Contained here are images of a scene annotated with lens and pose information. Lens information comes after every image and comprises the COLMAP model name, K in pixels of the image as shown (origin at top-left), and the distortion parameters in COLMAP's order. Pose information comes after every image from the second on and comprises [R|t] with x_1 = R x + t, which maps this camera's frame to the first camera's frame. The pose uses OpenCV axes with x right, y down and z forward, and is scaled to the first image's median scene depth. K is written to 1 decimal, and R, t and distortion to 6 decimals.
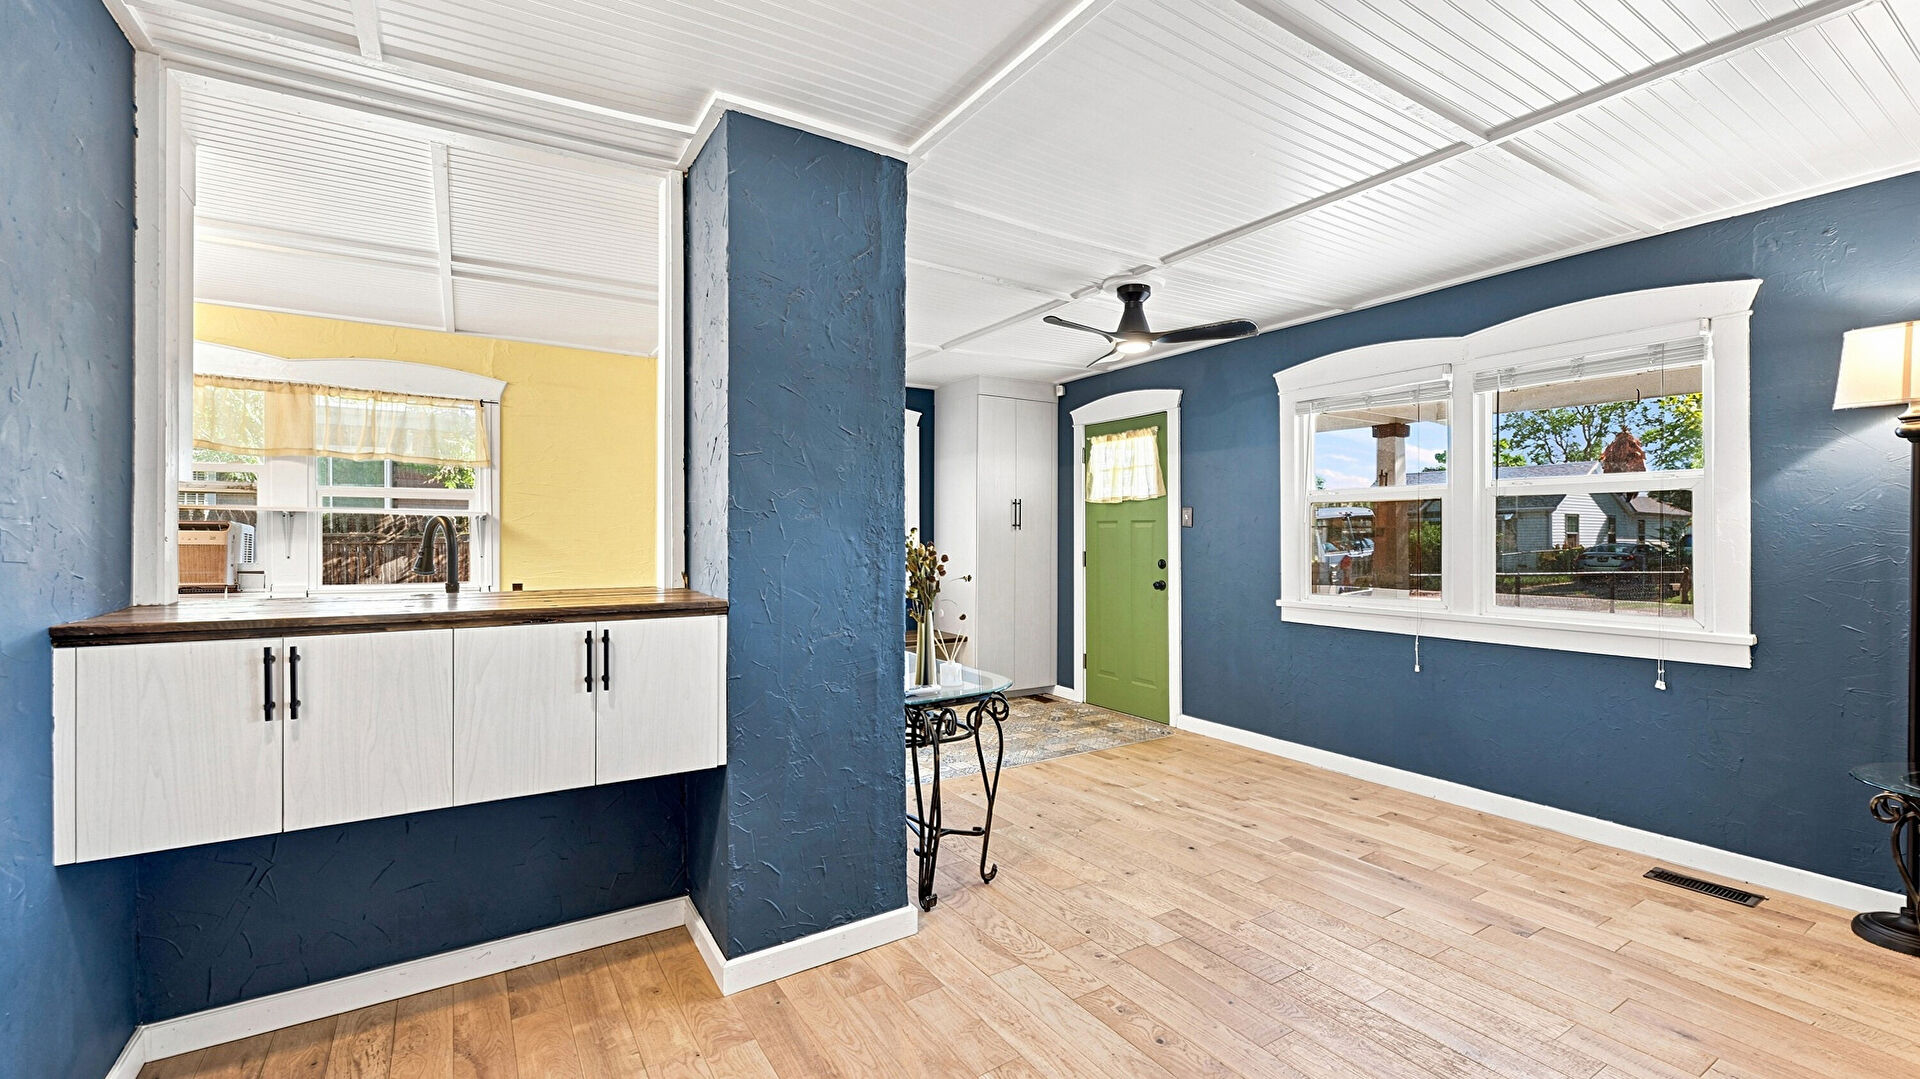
lens RADIAL K [[805.8, 0, 958.6], [0, 805.8, 537.2], [0, 0, 1]] dist [-0.002647, 0.000521]
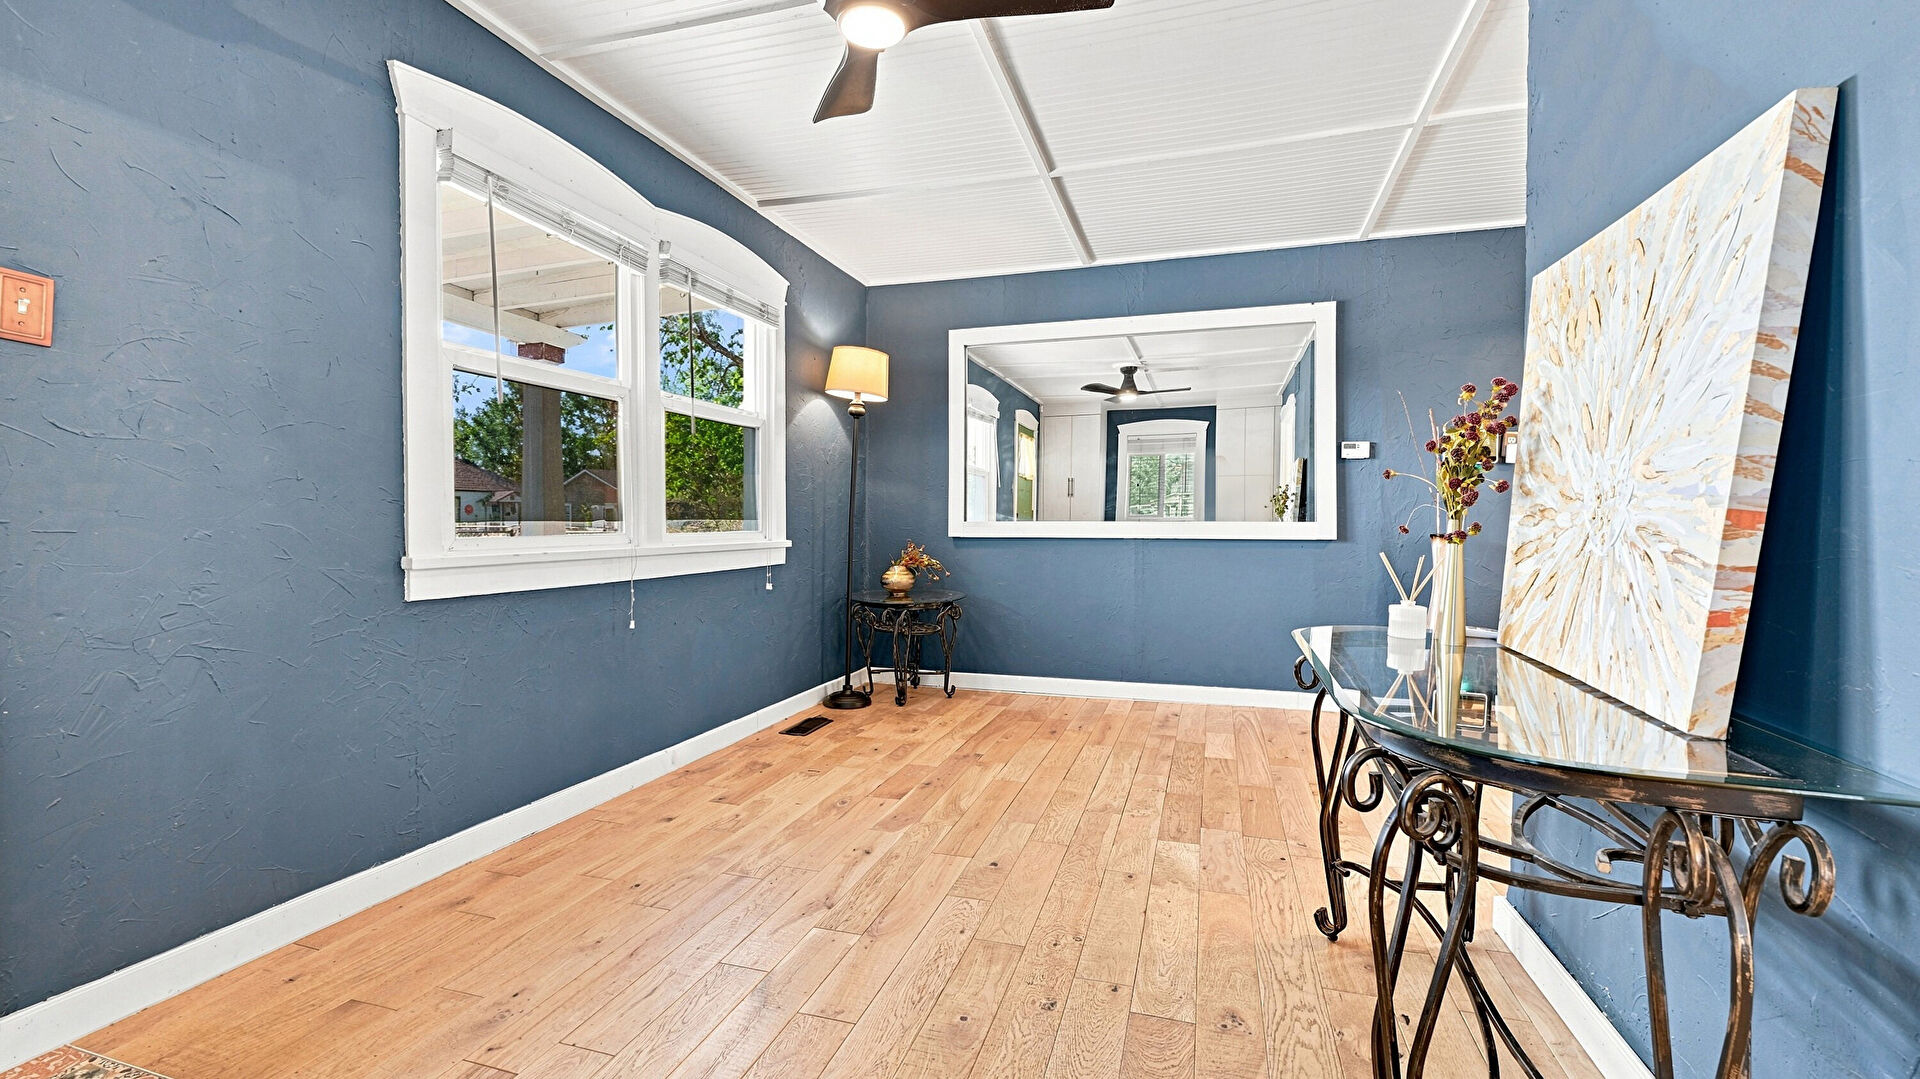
lens RADIAL K [[805.8, 0, 970.0], [0, 805.8, 542.1], [0, 0, 1]] dist [-0.002647, 0.000521]
pose [[-0.657804, -0.021171, 0.752892, -0.189888], [-0.000603, 0.999619, 0.027582, 0.063757], [-0.753189, 0.017690, -0.657566, 1.211151]]
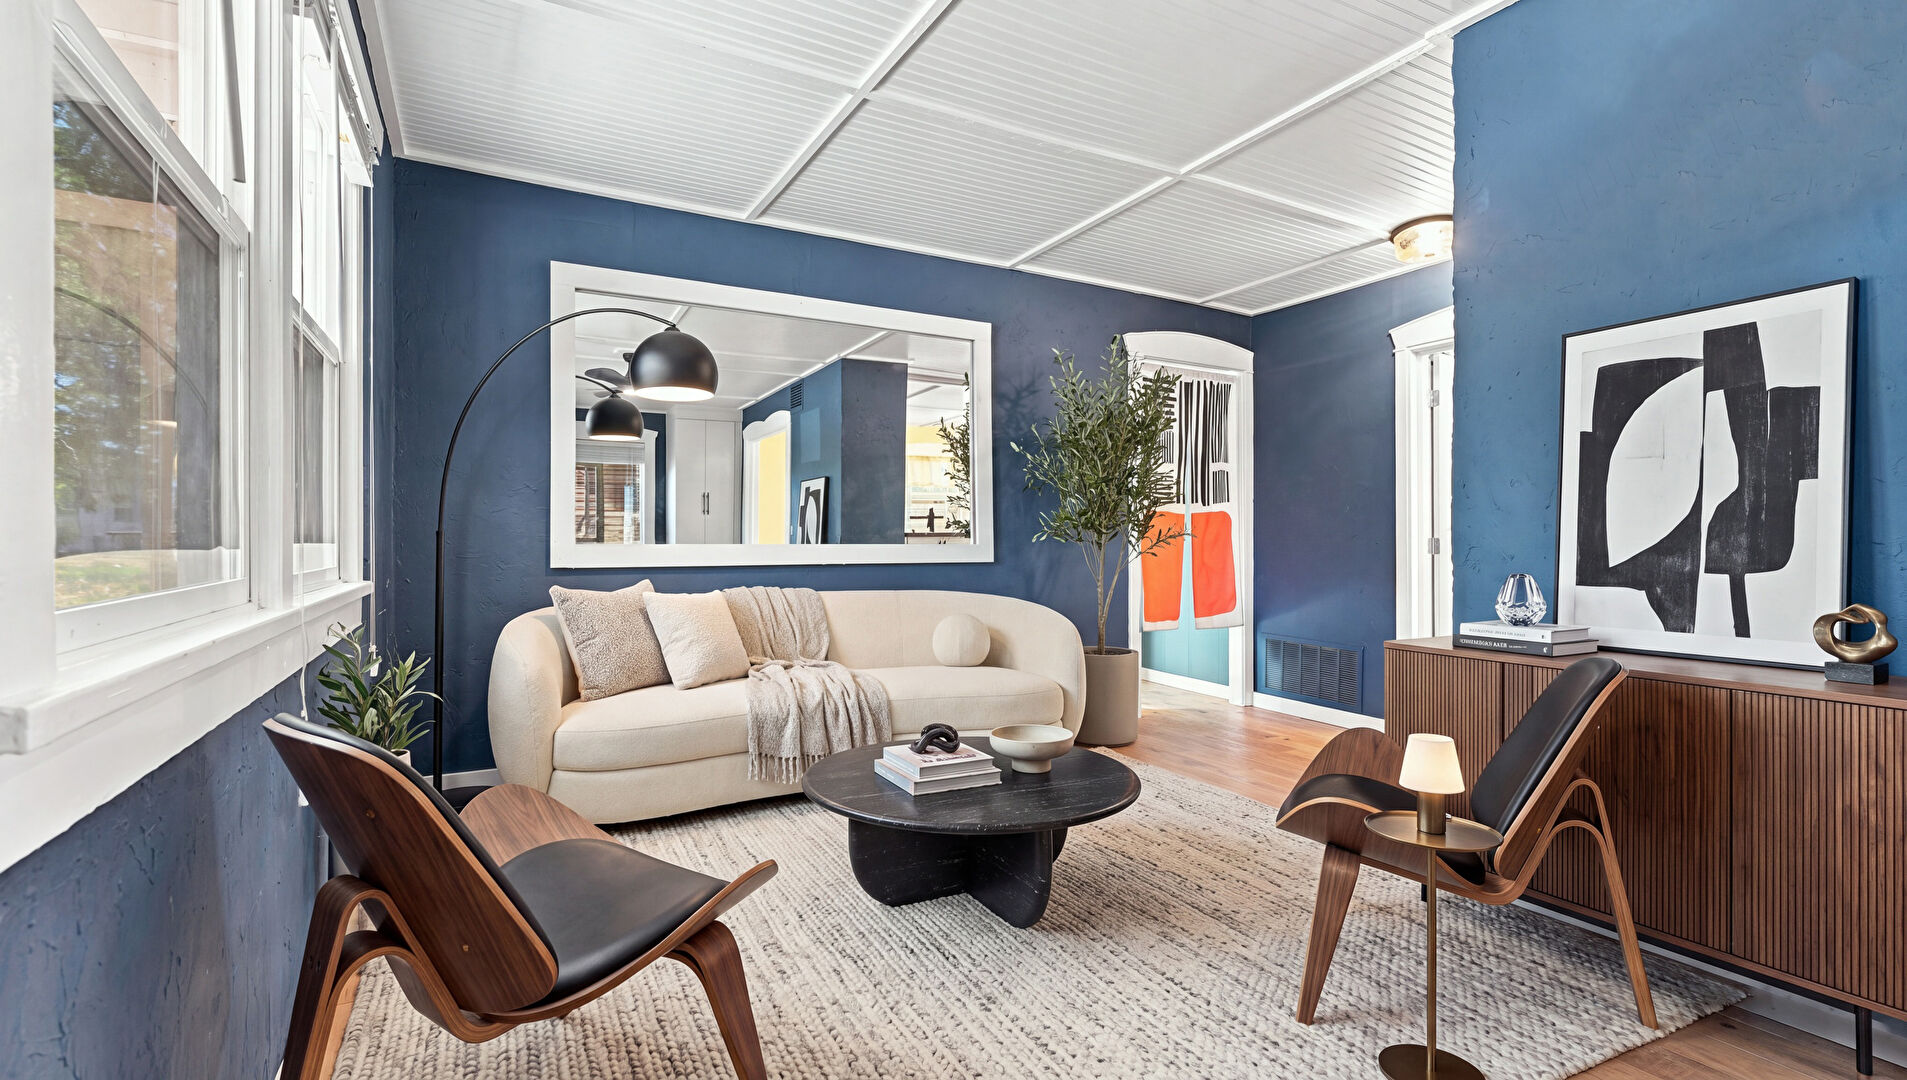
lens RADIAL K [[835.0, 0, 910.4], [0, 835.0, 543.7], [0, 0, 1]] dist [-0.006360, 0.000098]
pose [[-0.997079, -0.006514, 0.076096, 0.307368], [-0.005939, 0.999952, 0.007783, 0.058139], [-0.076143, 0.007308, -0.997070, 1.252157]]
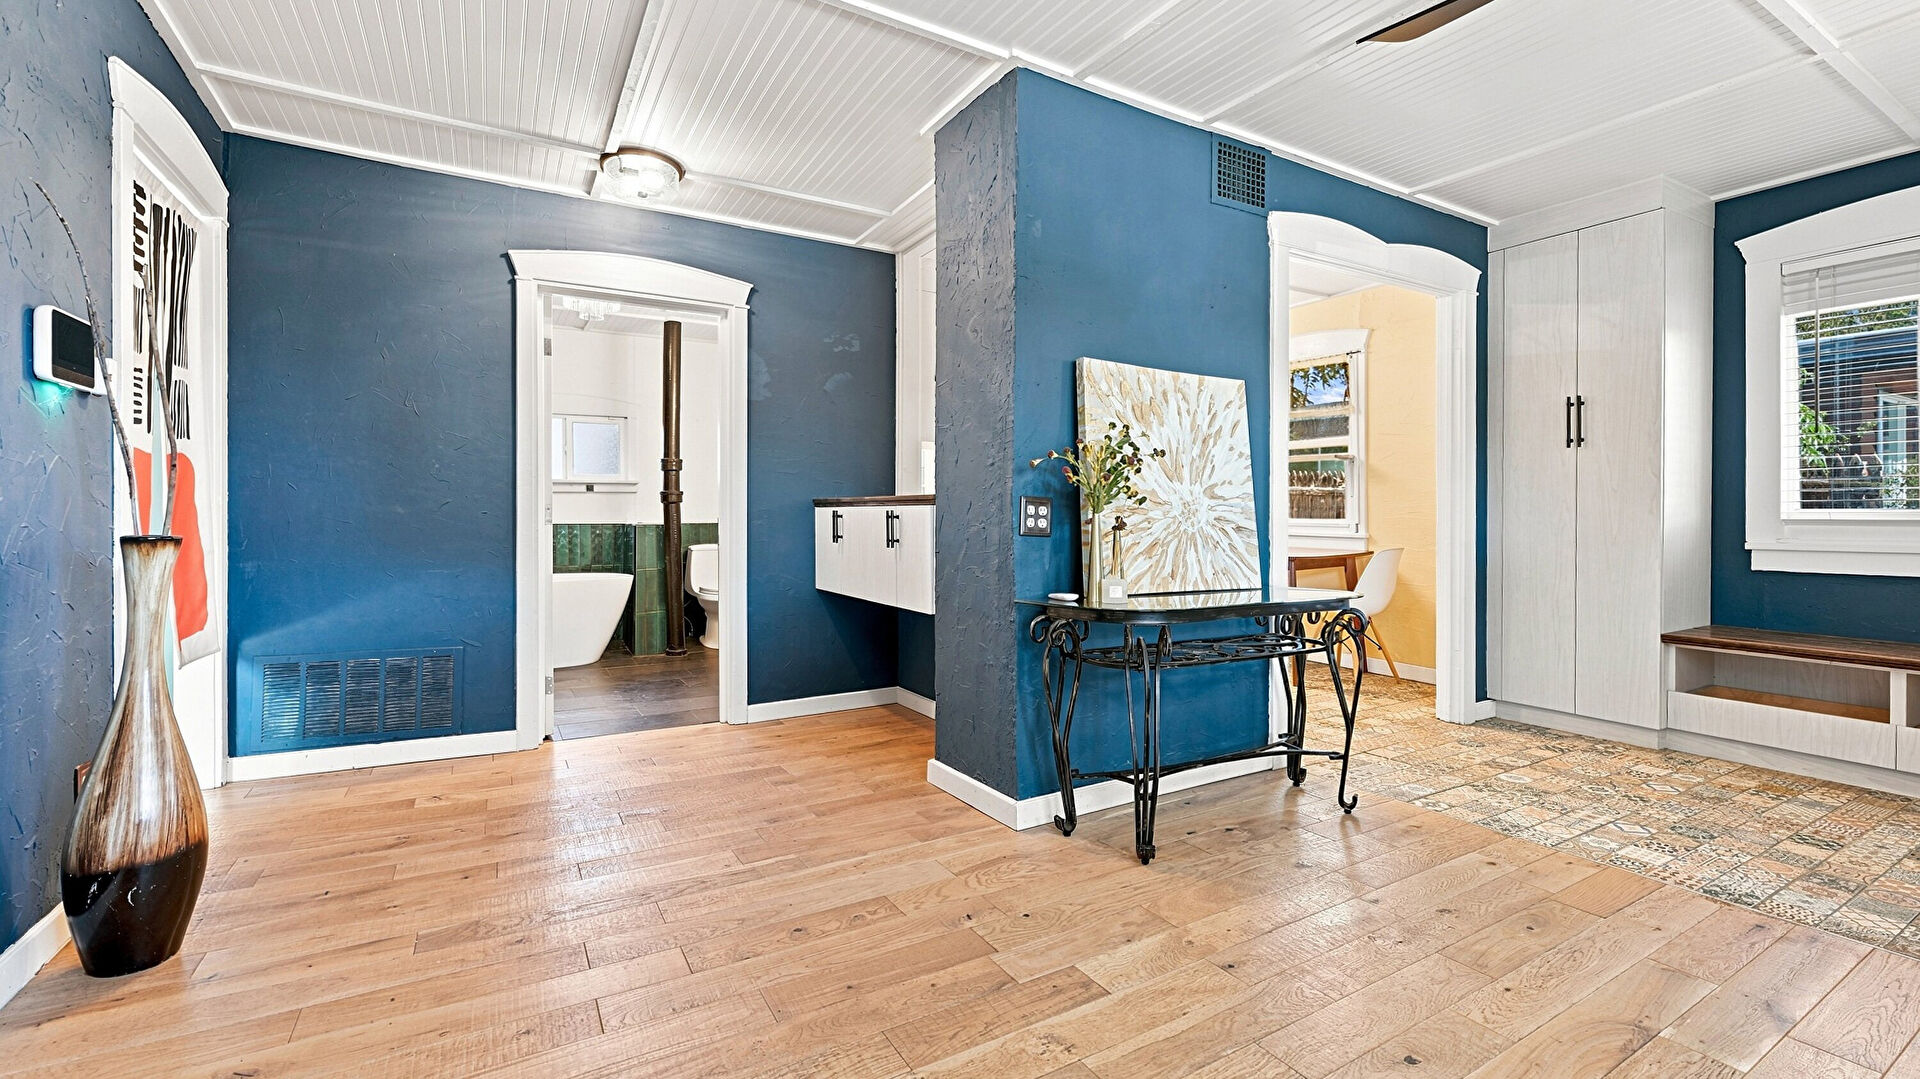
lens RADIAL K [[805.8, 0, 965.1], [0, 805.8, 512.8], [0, 0, 1]] dist [-0.002647, 0.000521]
pose [[-0.027513, -0.004024, -0.999613, 0.613501], [-0.005291, 0.999978, -0.003880, 0.064827], [0.999607, 0.005182, -0.027534, 0.619266]]
